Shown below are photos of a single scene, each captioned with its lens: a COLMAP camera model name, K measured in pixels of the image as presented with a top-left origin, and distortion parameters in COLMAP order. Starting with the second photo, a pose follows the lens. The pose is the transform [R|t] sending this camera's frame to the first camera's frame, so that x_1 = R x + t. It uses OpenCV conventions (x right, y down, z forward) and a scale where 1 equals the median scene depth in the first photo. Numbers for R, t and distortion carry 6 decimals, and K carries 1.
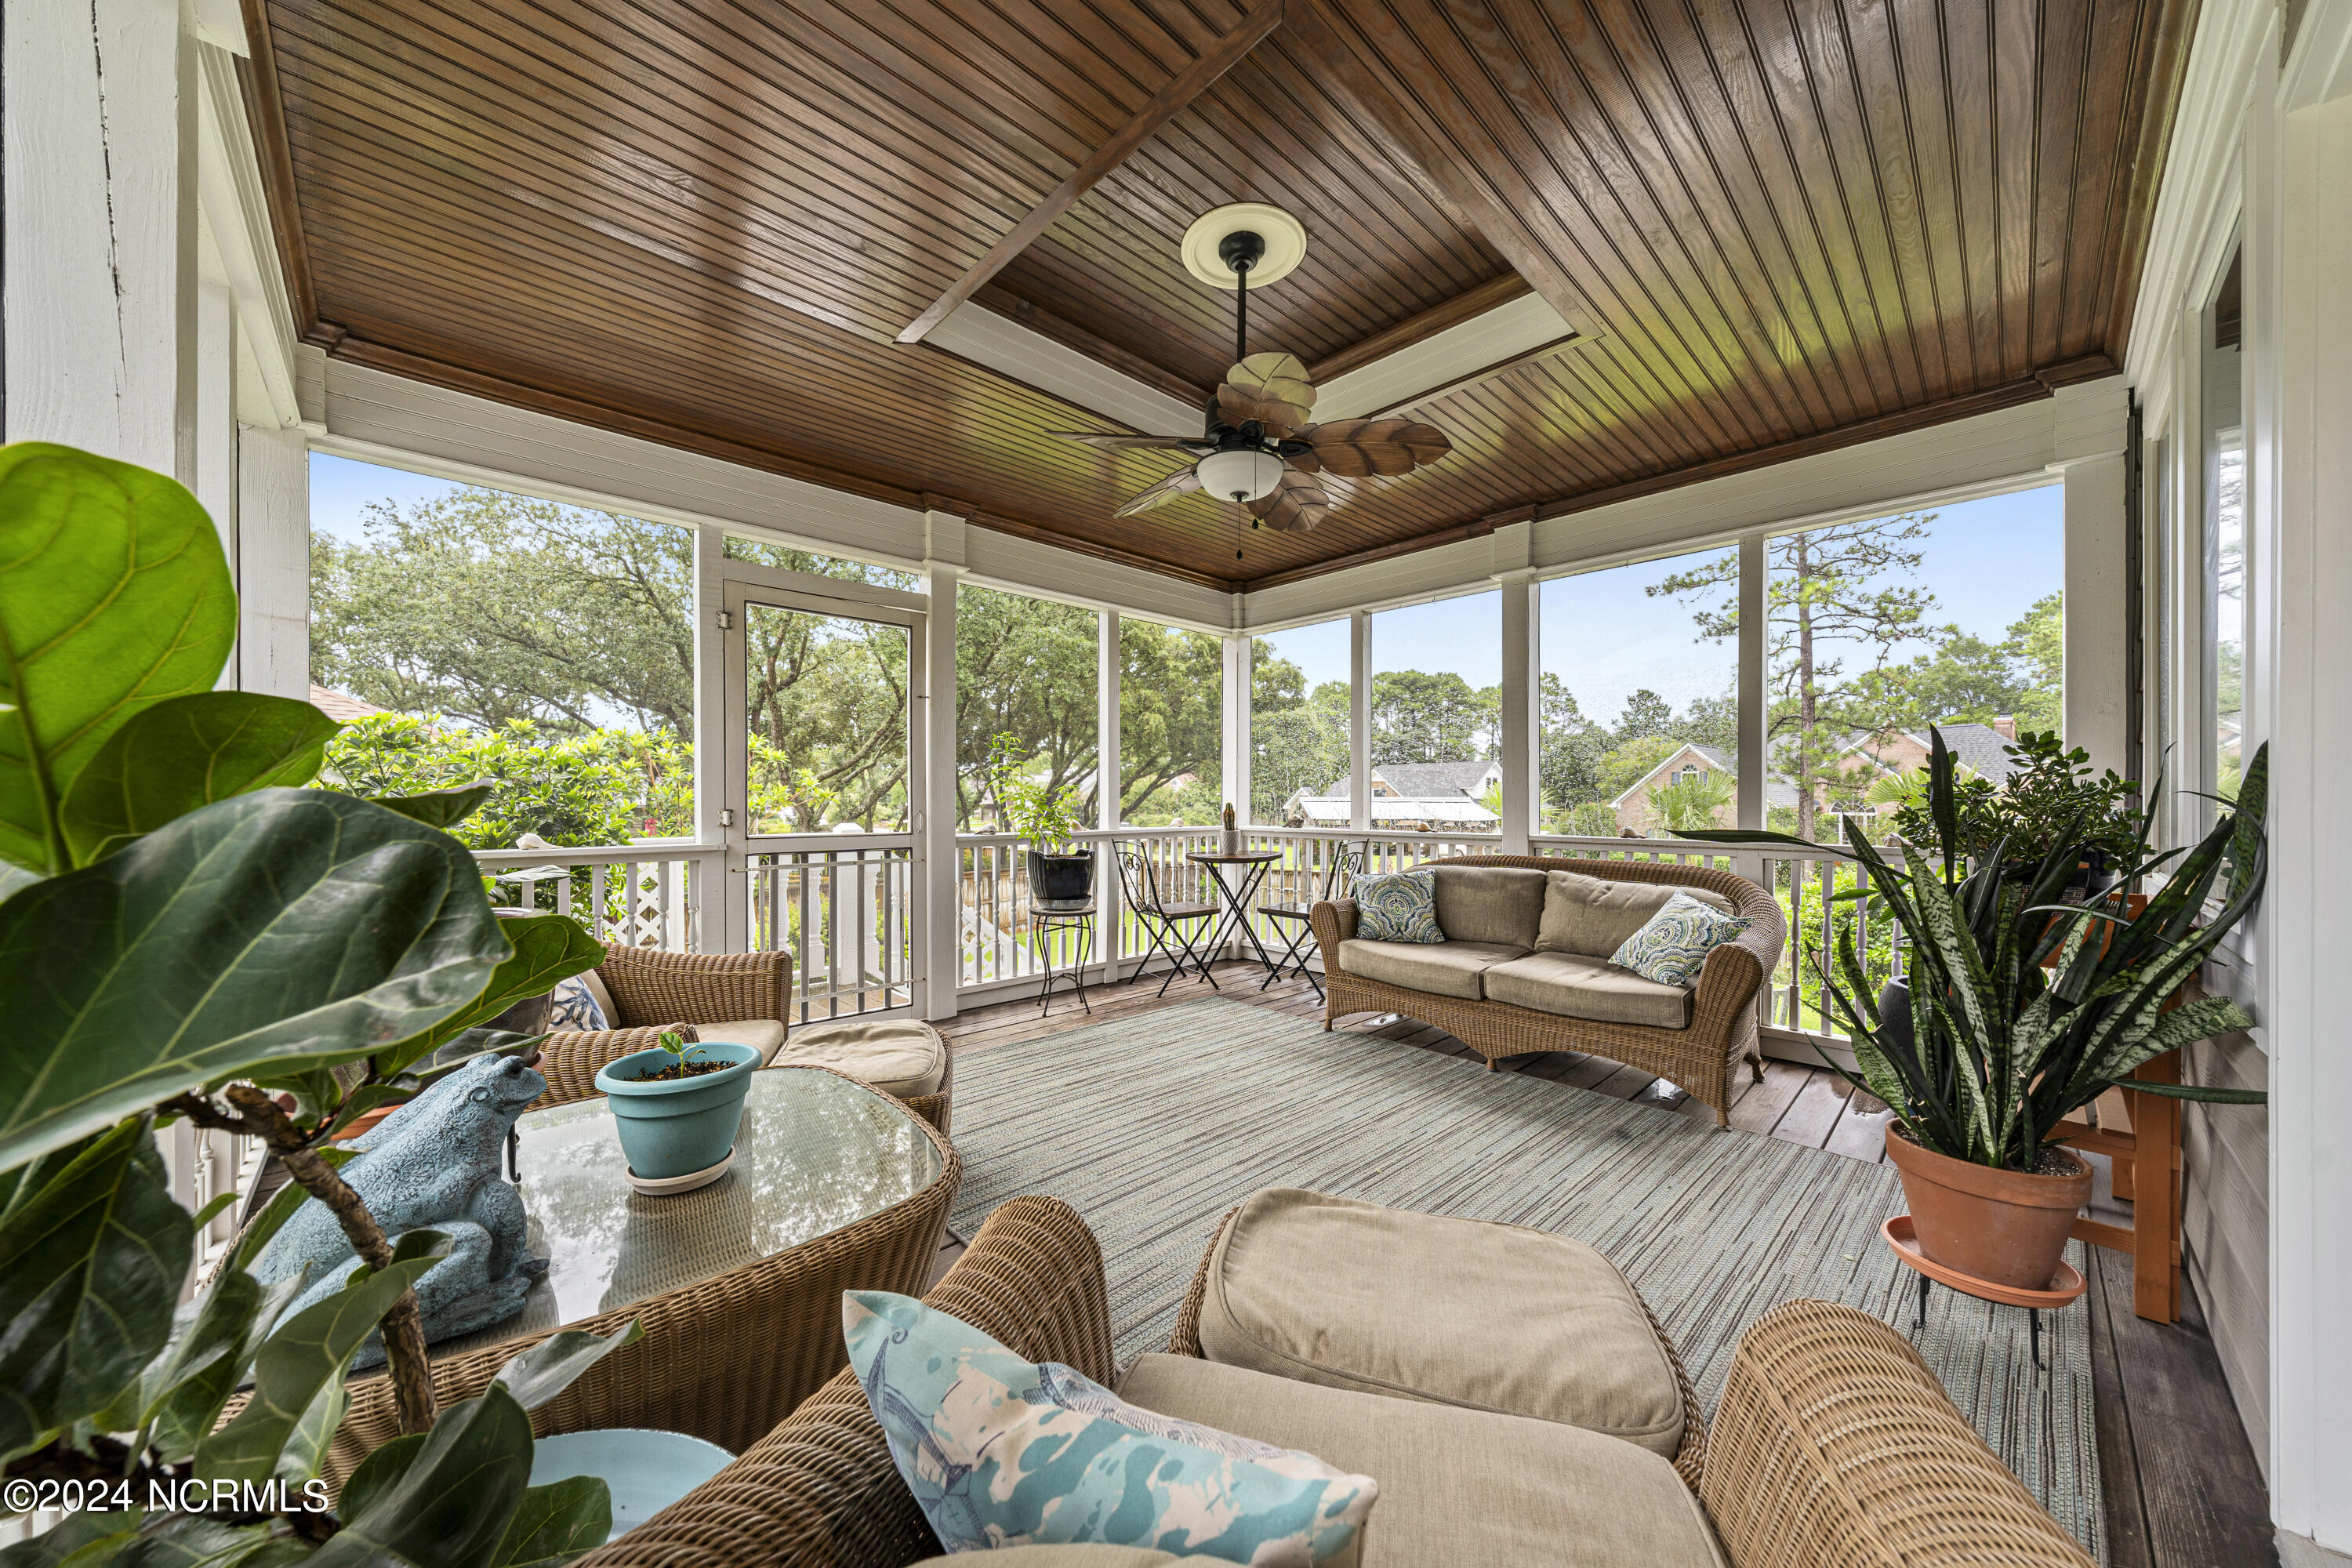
lens RADIAL K [[801.2, 0, 1176.3], [0, 801.2, 788.3], [0, 0, 1]] dist [-0.002544, 0.000045]
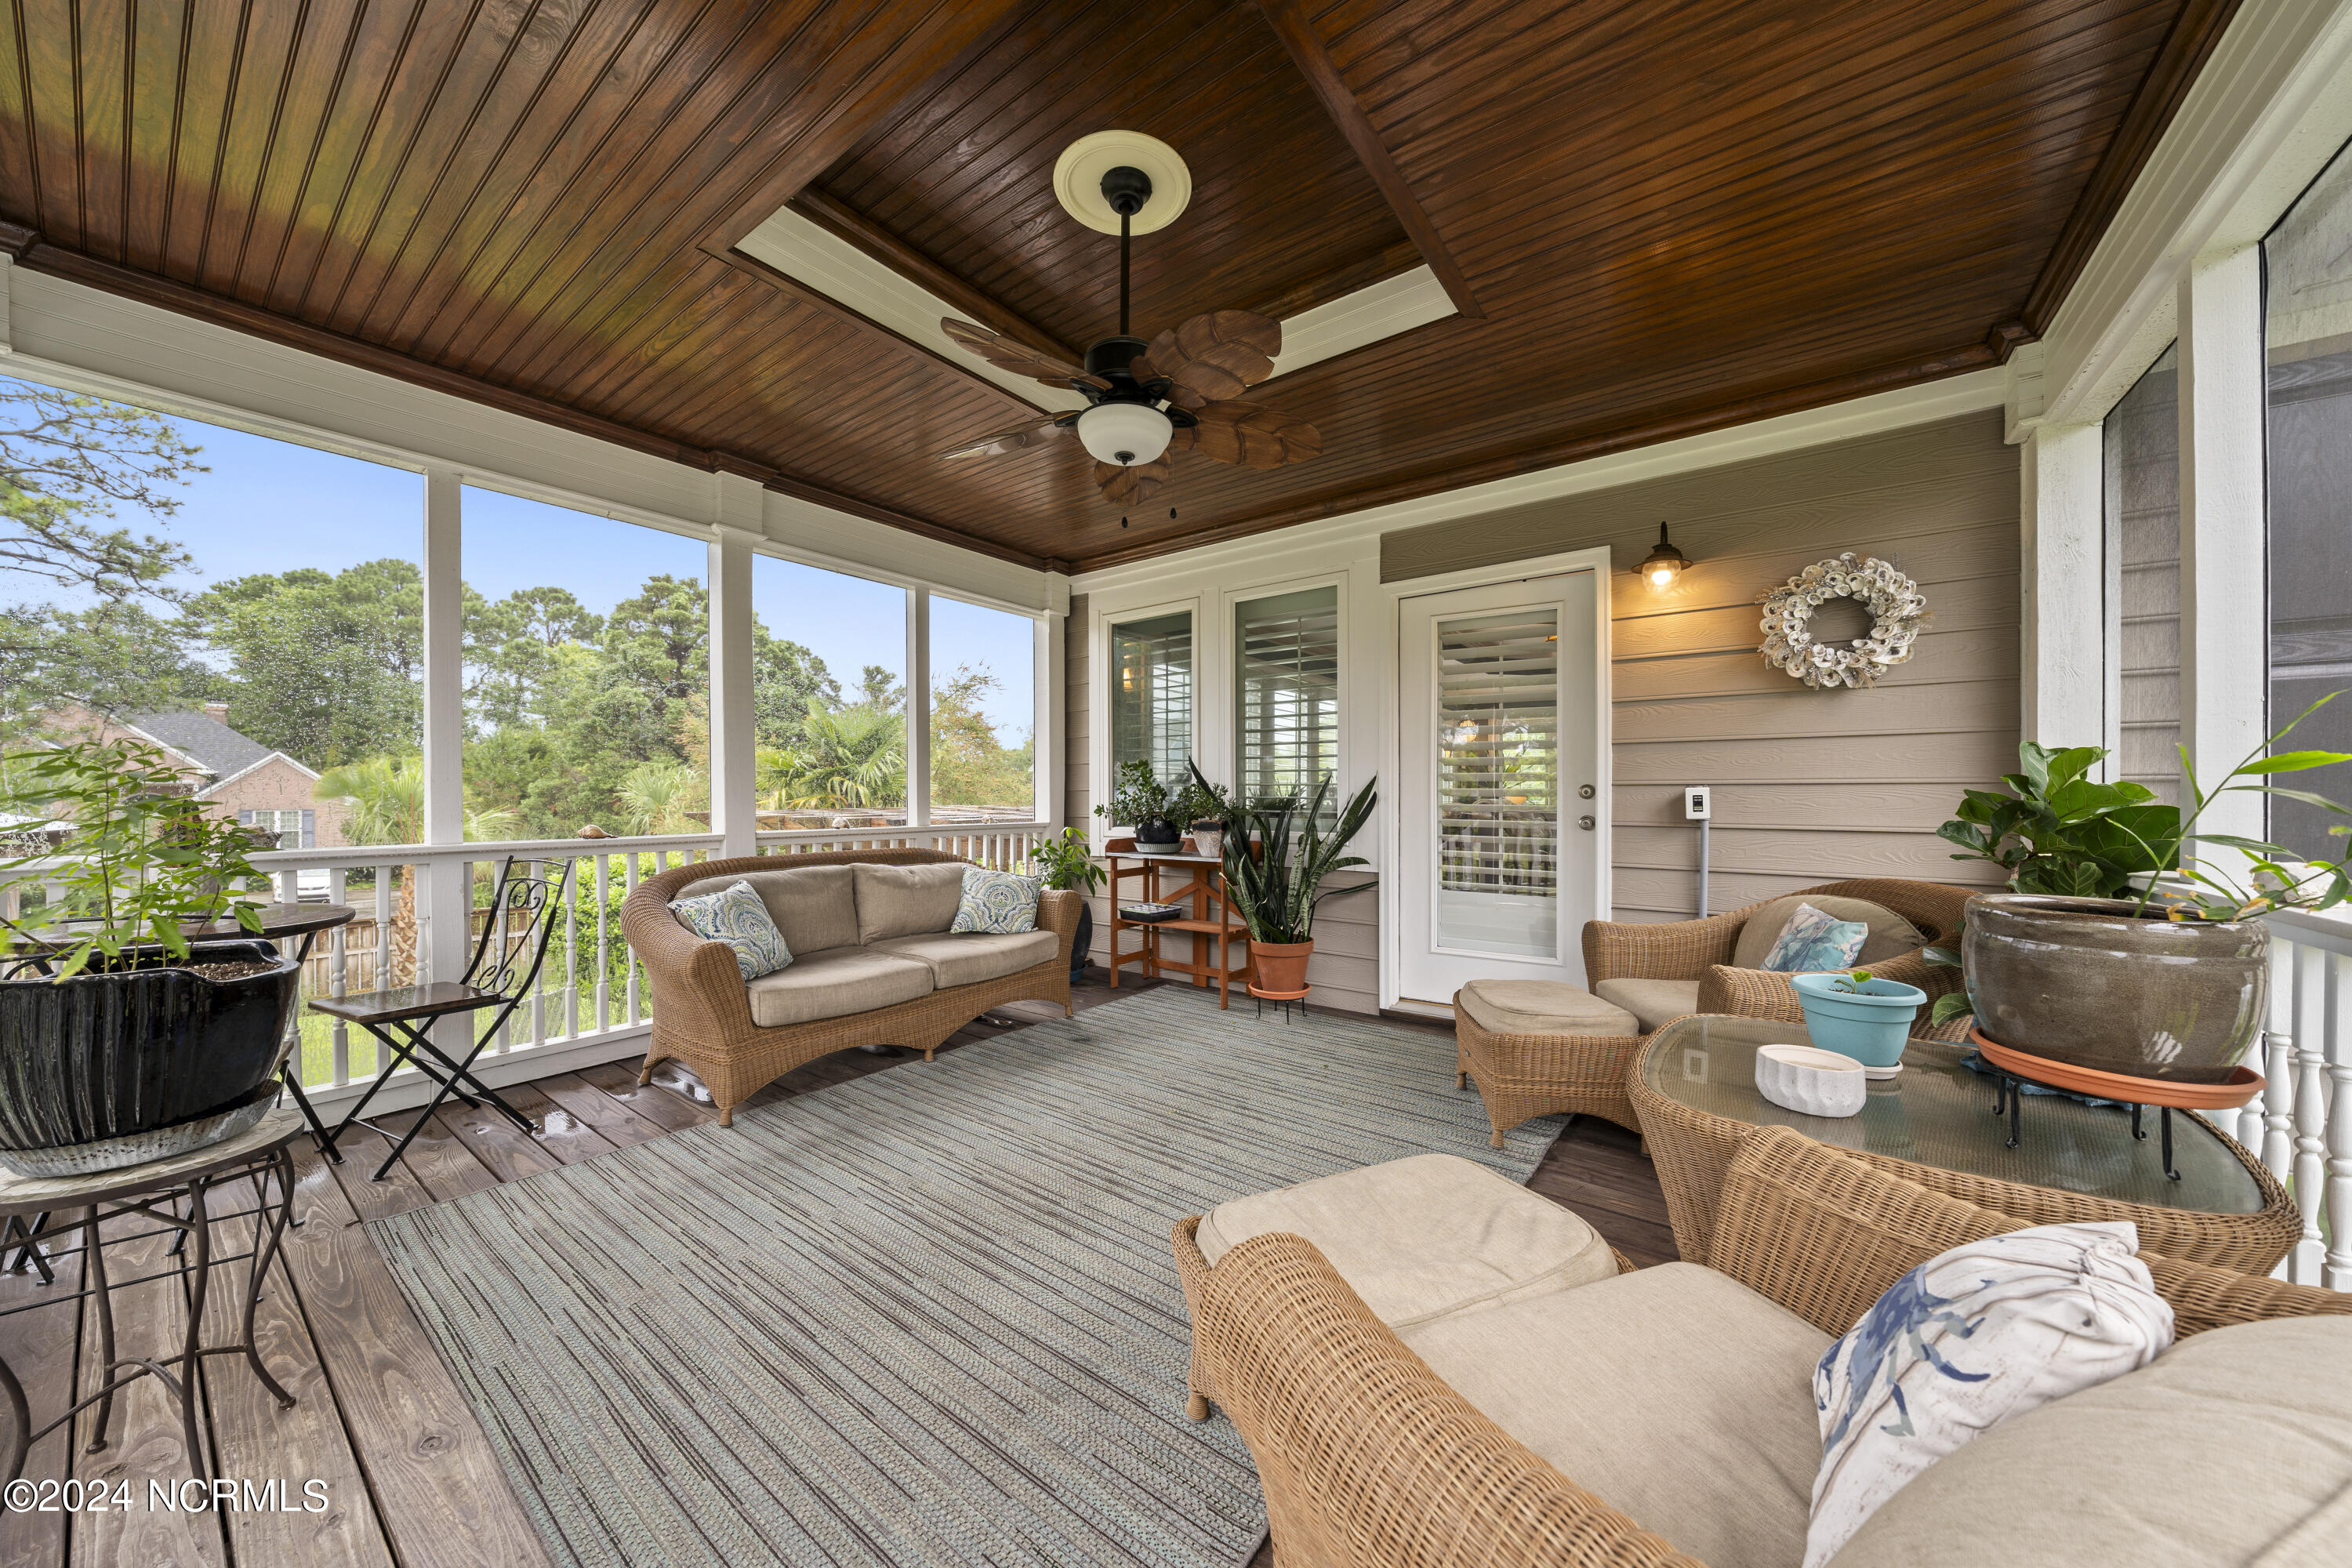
lens RADIAL K [[801.2, 0, 1176.3], [0, 801.2, 788.3], [0, 0, 1]] dist [-0.002544, 0.000045]
pose [[-0.153490, -0.000143, 0.988150, -0.607741], [-0.007798, 0.999969, -0.001066, 0.006600], [-0.988119, -0.007869, -0.153486, 0.797727]]
